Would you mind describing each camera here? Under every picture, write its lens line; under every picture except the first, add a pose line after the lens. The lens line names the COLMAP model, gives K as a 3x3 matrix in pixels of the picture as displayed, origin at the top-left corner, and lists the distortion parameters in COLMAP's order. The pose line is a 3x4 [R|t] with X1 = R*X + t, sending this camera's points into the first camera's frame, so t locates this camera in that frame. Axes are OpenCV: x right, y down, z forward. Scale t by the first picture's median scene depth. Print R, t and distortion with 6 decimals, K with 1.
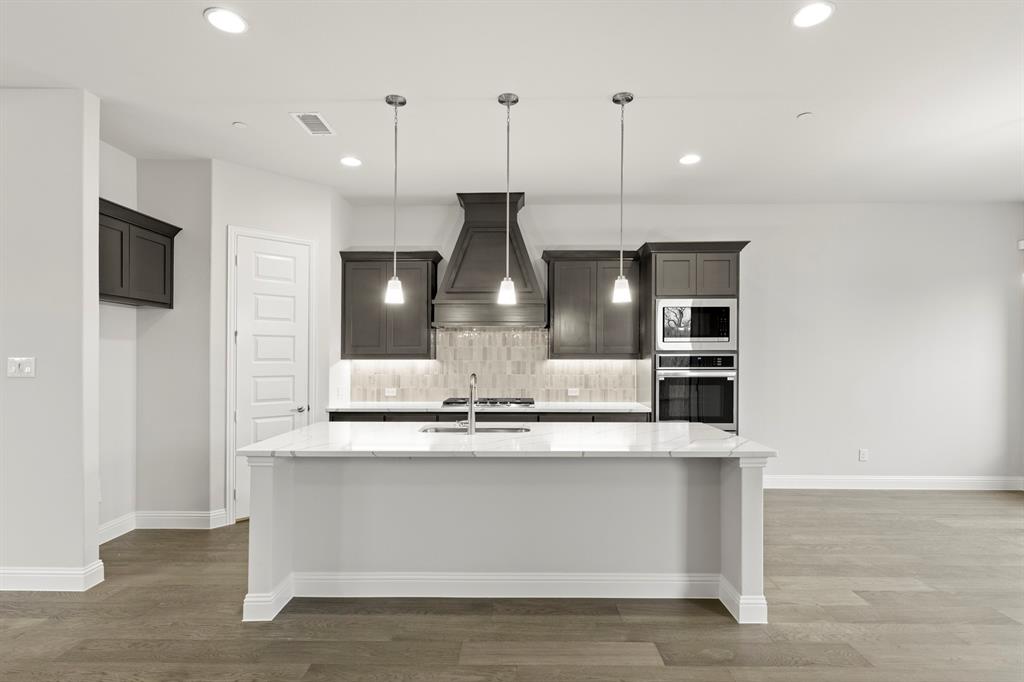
lens RADIAL K [[499.2, 0, 513.0], [0, 499.2, 359.4], [0, 0, 1]] dist [-0.006460, -0.000213]
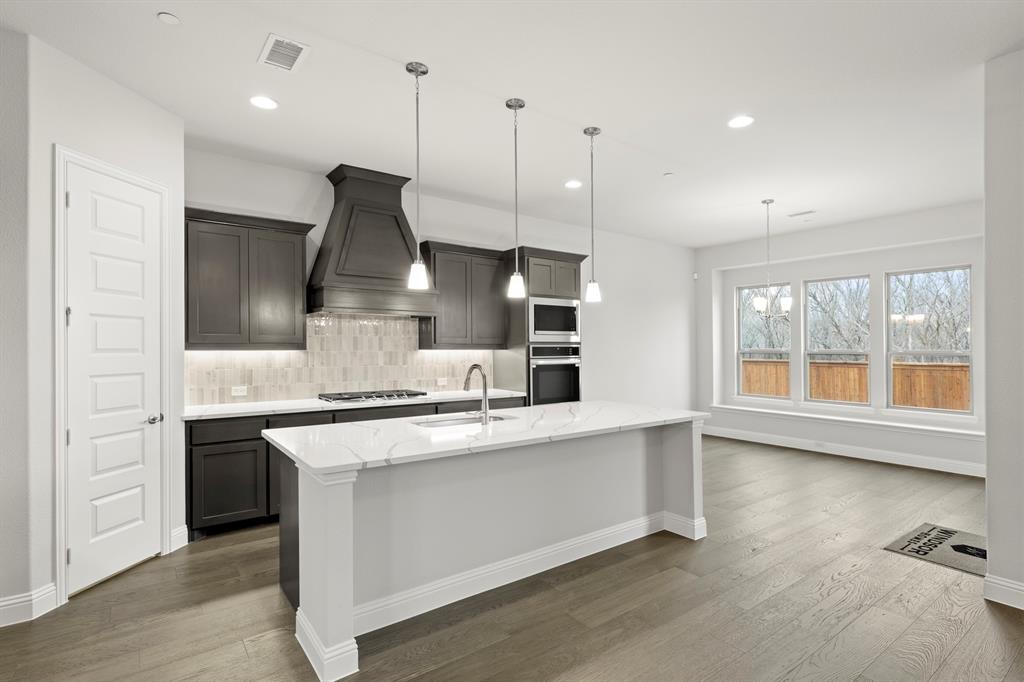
lens RADIAL K [[507.4, 0, 513.8], [0, 507.4, 343.7], [0, 0, 1]] dist [-0.002132, -0.001080]
pose [[0.793856, 0.005631, 0.608080, -0.448396], [0.000794, 0.999947, -0.010297, -0.001507], [-0.608105, 0.008657, 0.793809, 0.102577]]
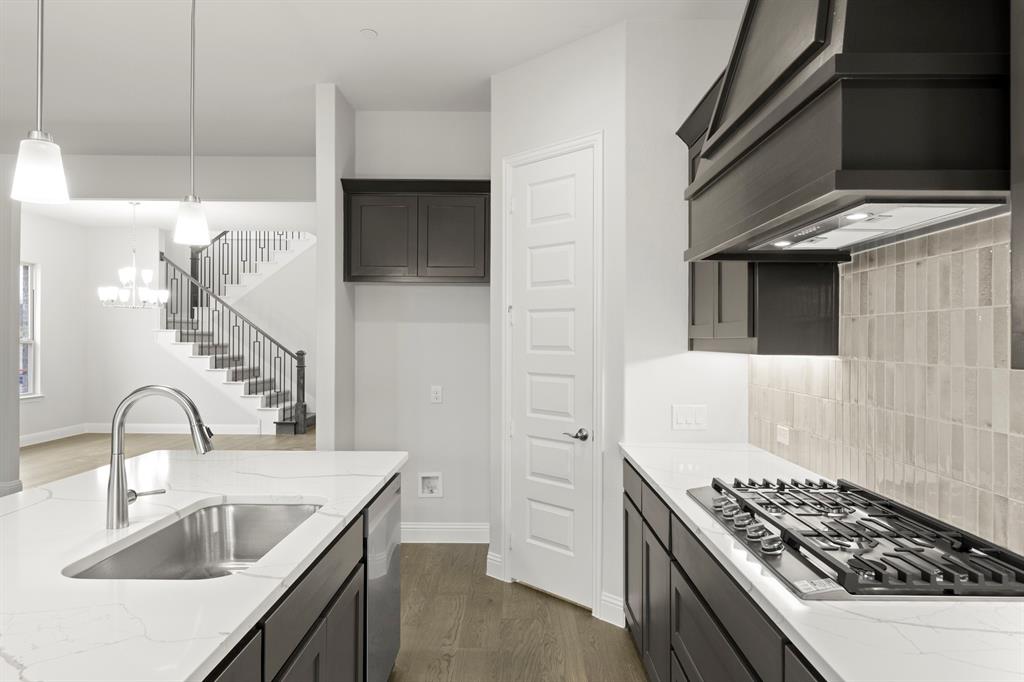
lens RADIAL K [[664.0, 0, 508.8], [0, 664.0, 341.9], [0, 0, 1]] dist [-0.001789, 0.000552]
pose [[-0.000669, 0.006514, -0.999979, 0.329140], [-0.008153, 0.999946, 0.006519, -0.011307], [0.999967, 0.008157, -0.000616, 0.898615]]
